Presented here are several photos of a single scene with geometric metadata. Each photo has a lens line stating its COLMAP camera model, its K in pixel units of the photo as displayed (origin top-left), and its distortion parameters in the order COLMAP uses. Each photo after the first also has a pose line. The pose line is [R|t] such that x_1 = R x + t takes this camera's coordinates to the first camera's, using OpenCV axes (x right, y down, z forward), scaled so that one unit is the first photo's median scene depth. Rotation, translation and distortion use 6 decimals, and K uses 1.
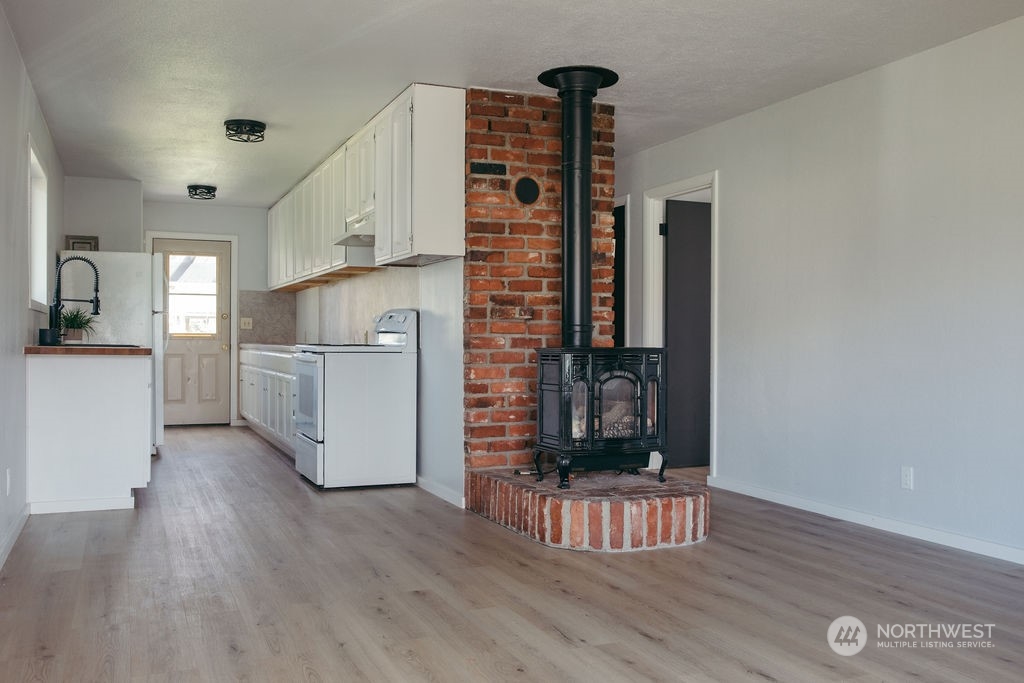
lens RADIAL K [[888.4, 0, 515.1], [0, 888.4, 347.1], [0, 0, 1]] dist [-0.068799, 0.107113]
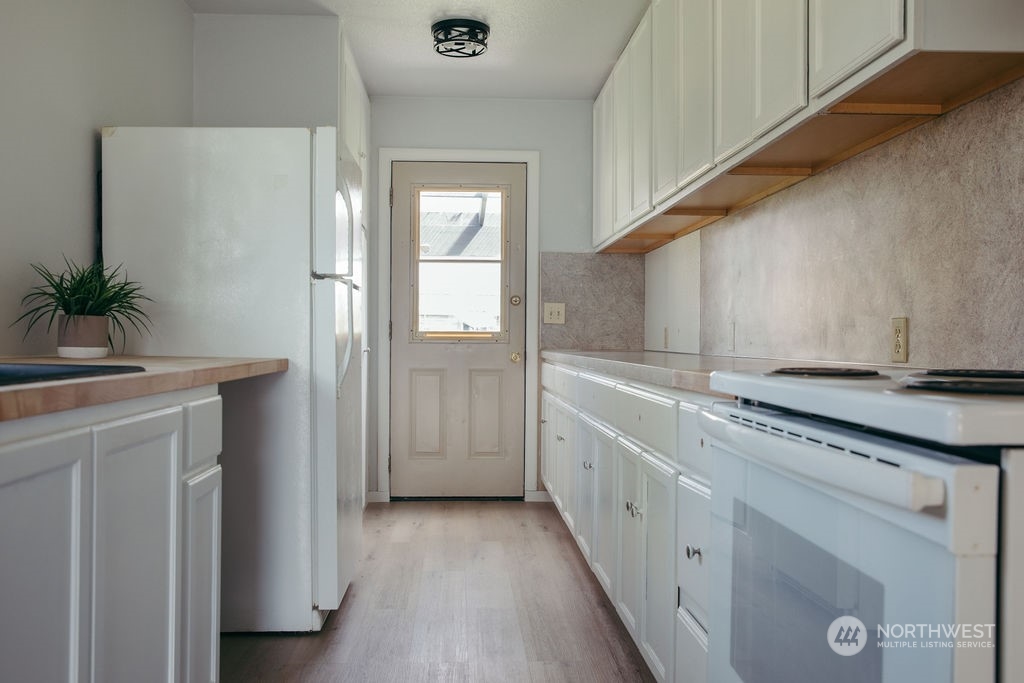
lens RADIAL K [[888.4, 0, 515.1], [0, 888.4, 347.1], [0, 0, 1]] dist [-0.068799, 0.107113]
pose [[0.936898, 0.002945, -0.349592, -0.260482], [-0.003563, 0.999993, -0.001122, -0.010391], [0.349586, 0.002297, 0.936902, 0.921417]]
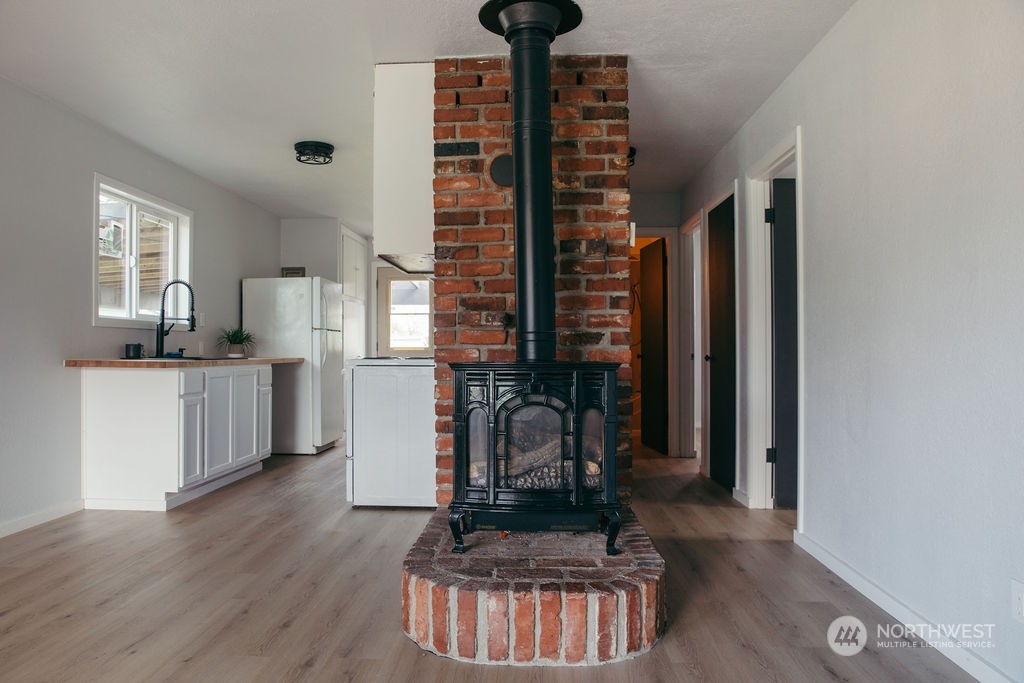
lens RADIAL K [[703.8, 0, 514.7], [0, 703.8, 345.8], [0, 0, 1]] dist [-0.094178, 0.002771]
pose [[0.900698, -0.009341, -0.434345, 0.302254], [0.002246, 0.999856, -0.016846, -0.002757], [0.434439, 0.014198, 0.900589, 0.422607]]
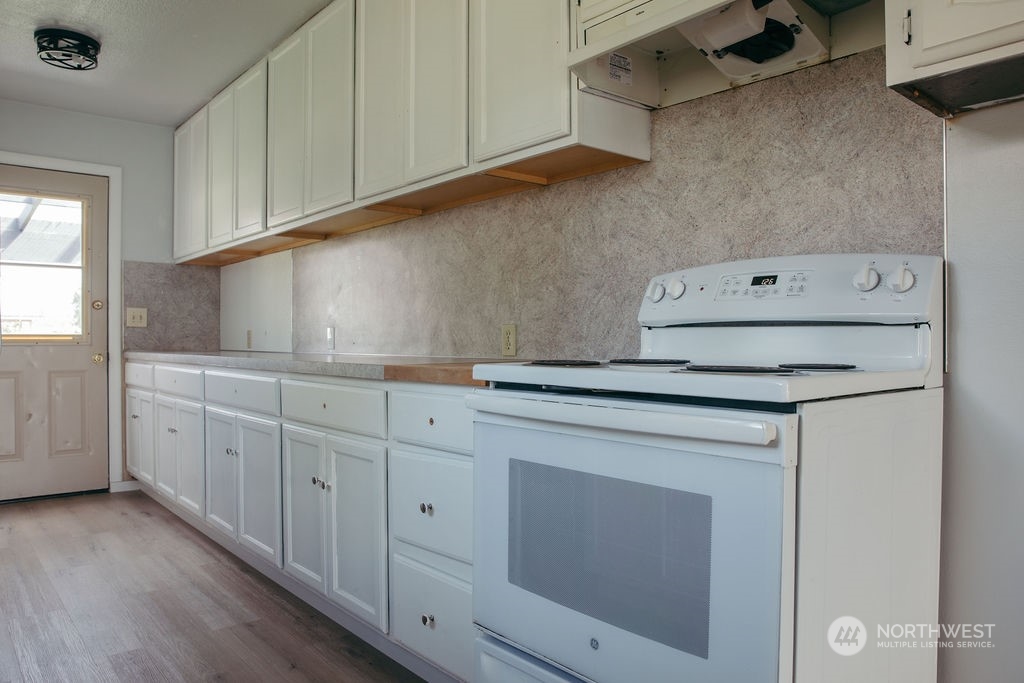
lens RADIAL K [[715.6, 0, 512.9], [0, 715.6, 345.9], [0, 0, 1]] dist [-0.103751, 0.069764]
pose [[0.958172, -0.008905, 0.286055, -0.375349], [0.008998, 0.999959, 0.000992, -0.011277], [-0.286052, 0.001624, 0.958213, 0.917288]]
